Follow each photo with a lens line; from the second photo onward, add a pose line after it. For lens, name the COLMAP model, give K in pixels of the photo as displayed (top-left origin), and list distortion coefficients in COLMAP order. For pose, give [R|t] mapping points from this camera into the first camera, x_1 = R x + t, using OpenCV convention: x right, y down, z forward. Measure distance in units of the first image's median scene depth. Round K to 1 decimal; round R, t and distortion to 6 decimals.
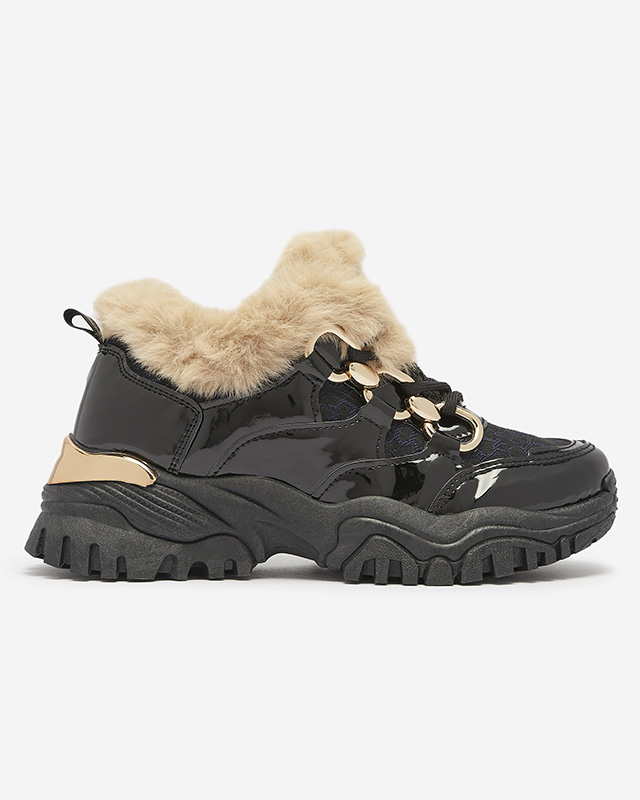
lens RADIAL K [[1288.6, 0, 320.0], [0, 1288.6, 400.0], [0, 0, 1]] dist [-0.031148, -0.075464]
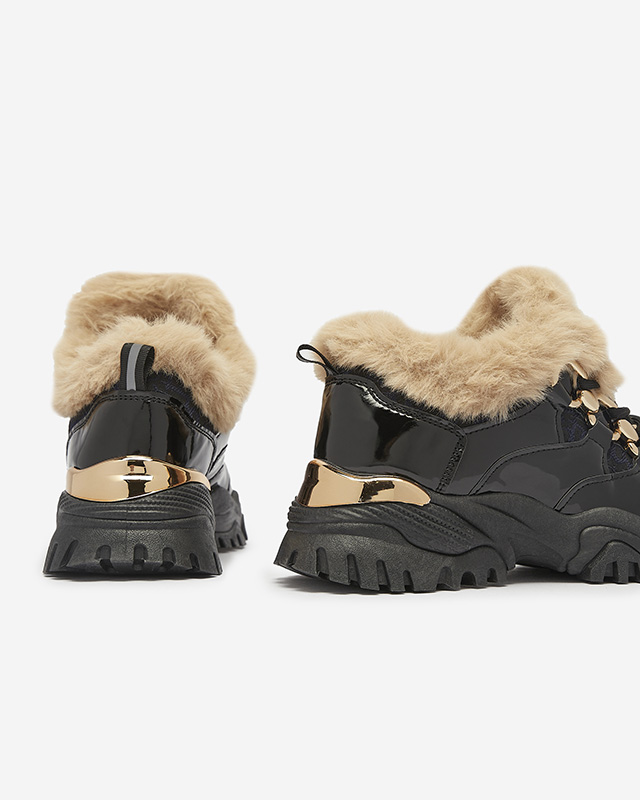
lens RADIAL K [[1288.6, 0, 320.0], [0, 1288.6, 400.0], [0, 0, 1]] dist [-0.031148, -0.075464]
pose [[0.966576, -0.013787, 0.256009, -0.495620], [0.017058, 0.999799, -0.010563, -0.012615], [-0.255812, 0.014577, 0.966617, -0.039151]]
